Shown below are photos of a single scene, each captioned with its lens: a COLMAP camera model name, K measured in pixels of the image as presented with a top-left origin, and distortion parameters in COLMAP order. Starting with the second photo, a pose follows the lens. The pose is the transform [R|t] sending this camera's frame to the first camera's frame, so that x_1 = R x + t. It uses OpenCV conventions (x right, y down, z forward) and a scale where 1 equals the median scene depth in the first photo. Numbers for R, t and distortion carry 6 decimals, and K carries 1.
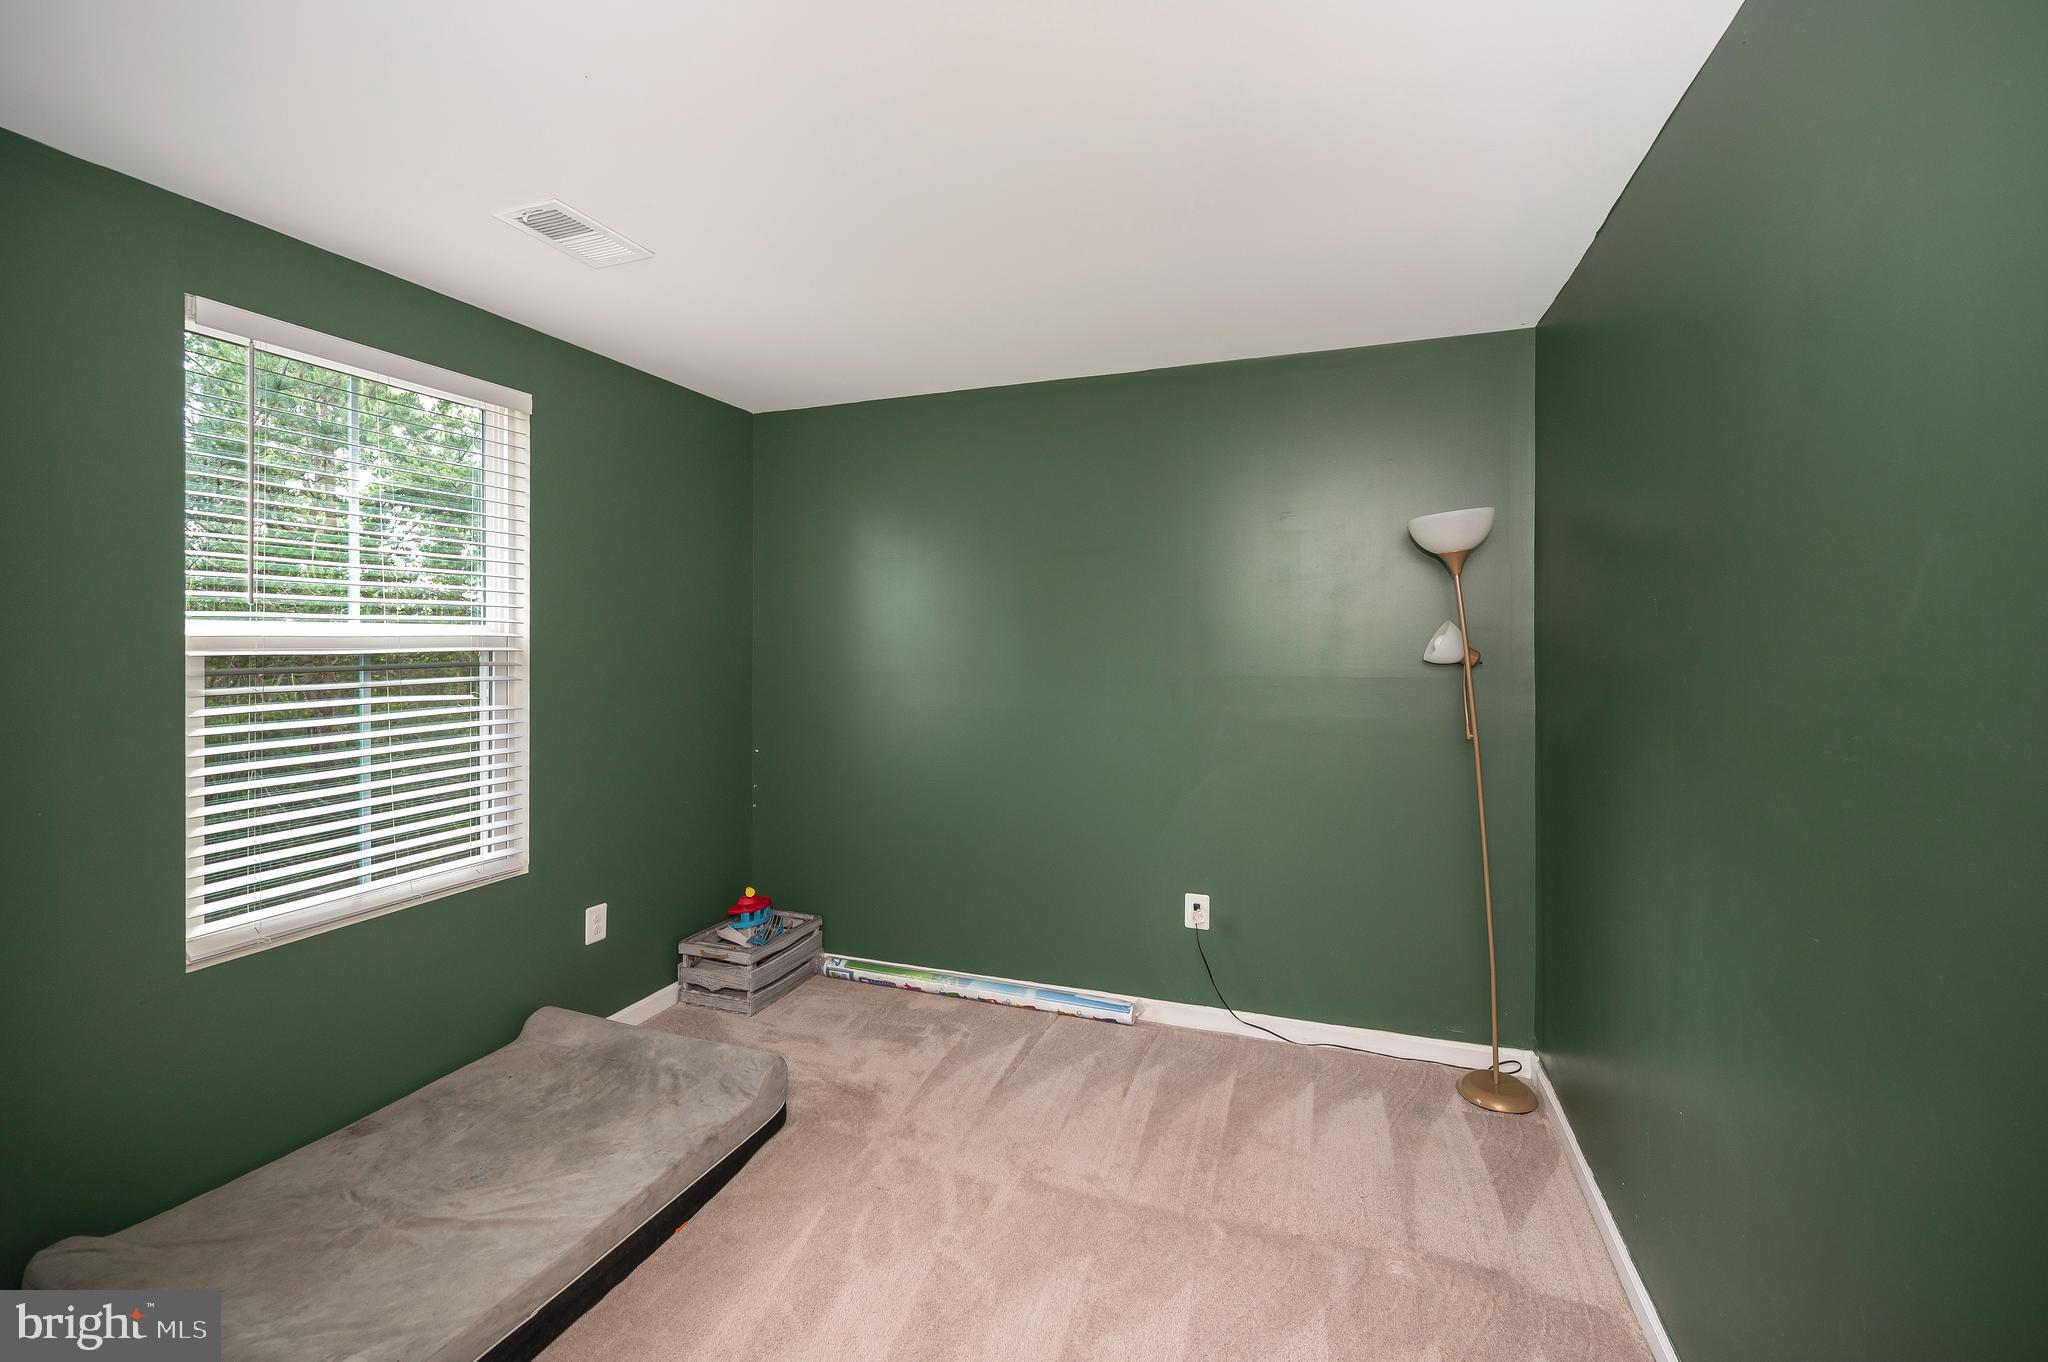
lens RADIAL K [[857.6, 0, 1027.9], [0, 857.6, 634.2], [0, 0, 1]] dist [0.000066, 0.000278]
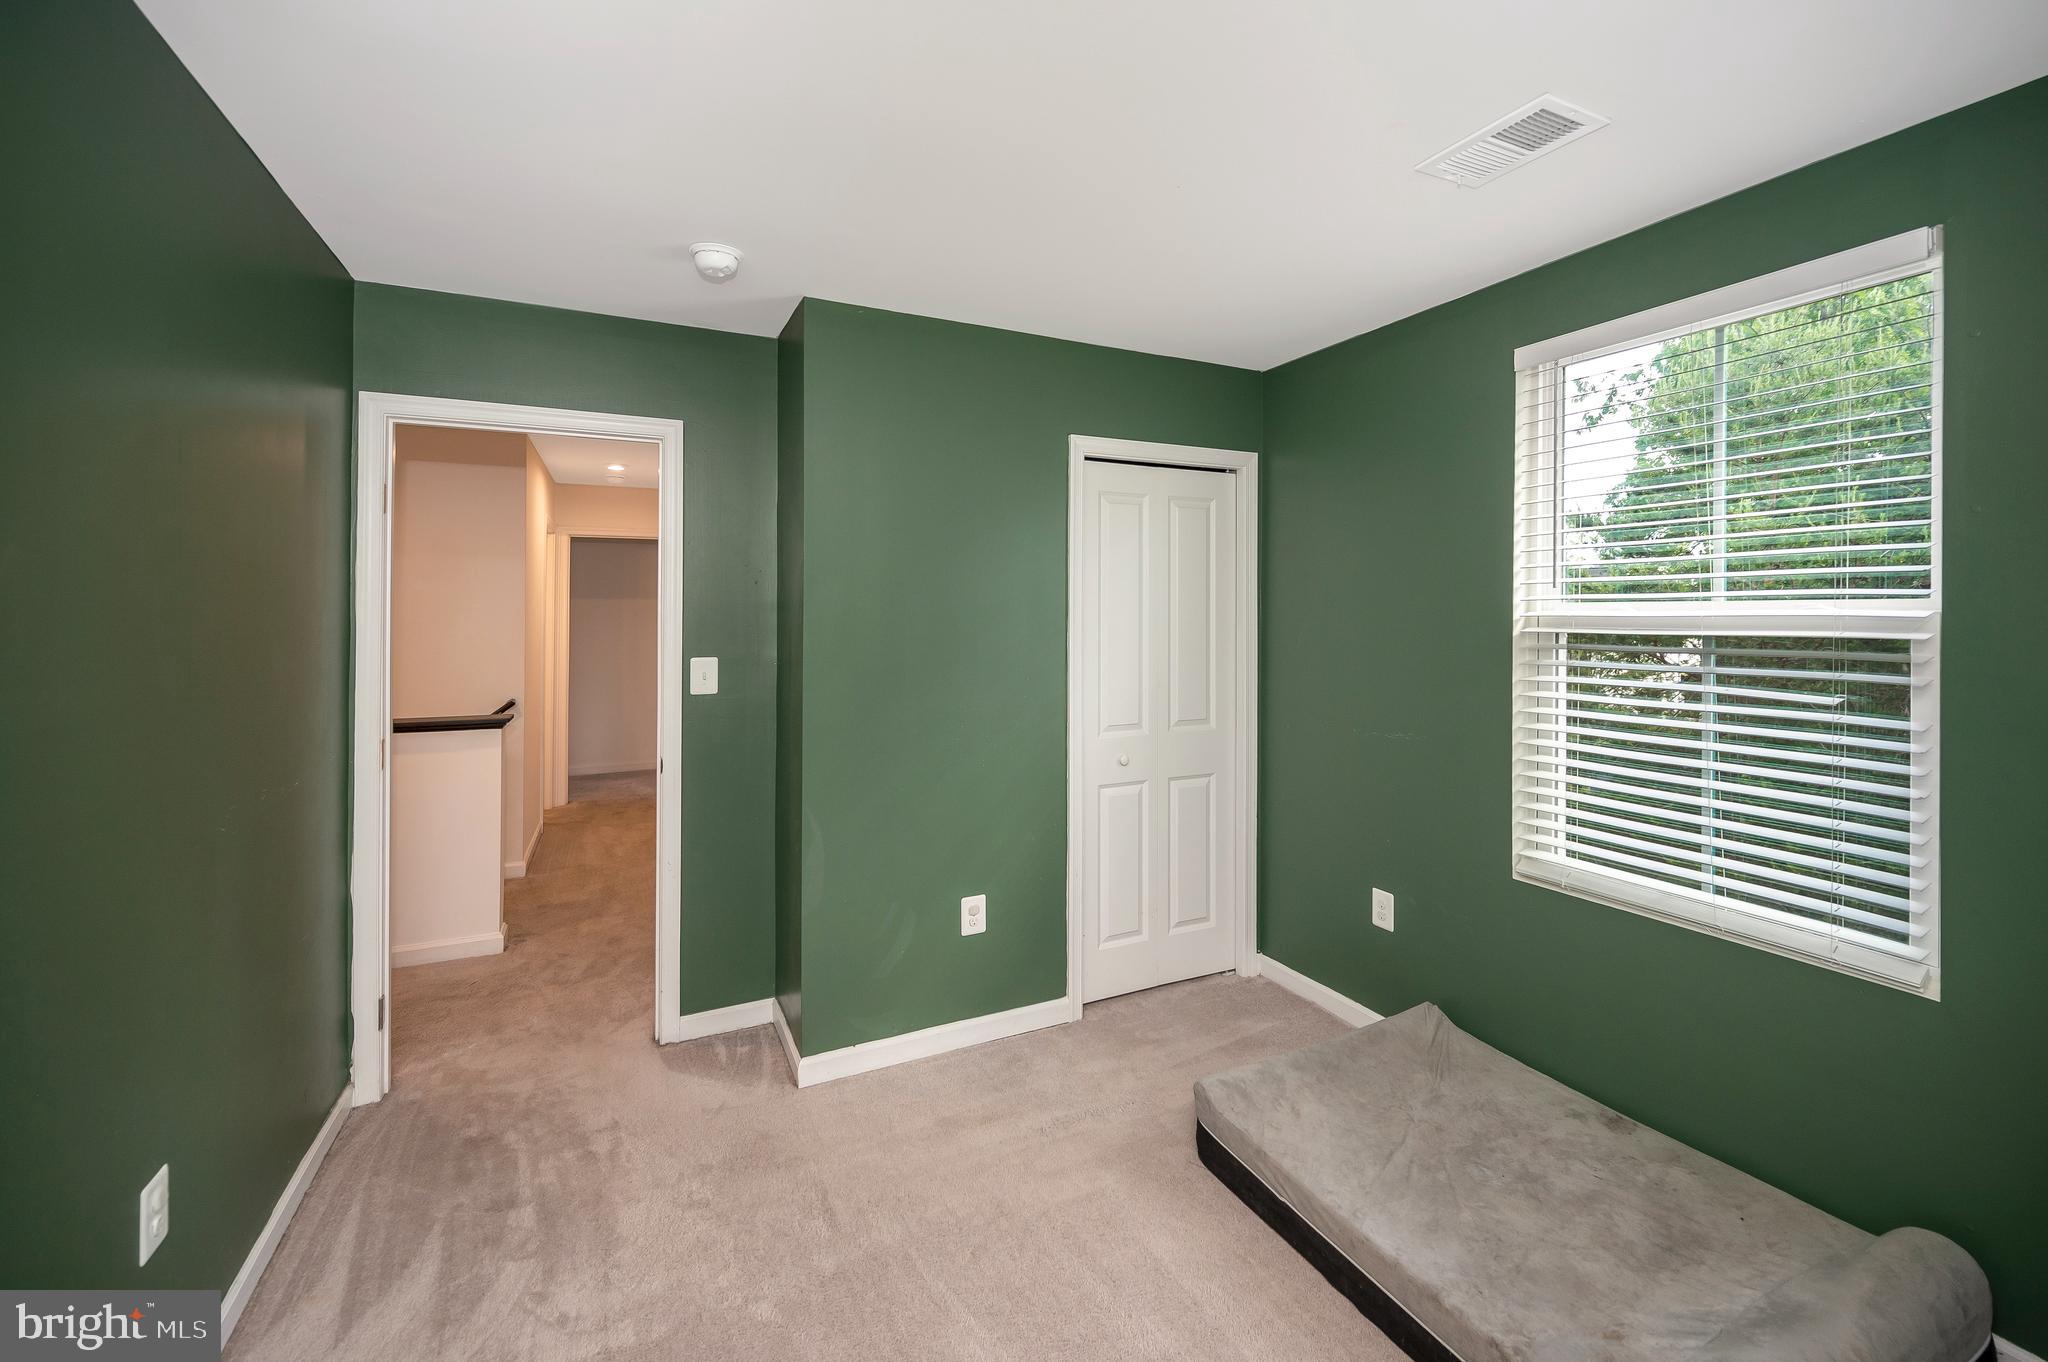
lens RADIAL K [[827.9, 0, 1031.9], [0, 827.9, 612.3], [0, 0, 1]] dist [-0.000234, 0.000020]
pose [[-0.670085, -0.005867, -0.742261, 0.336121], [-0.000602, 0.999973, -0.007361, 0.005269], [0.742284, -0.004486, -0.670070, 1.045427]]
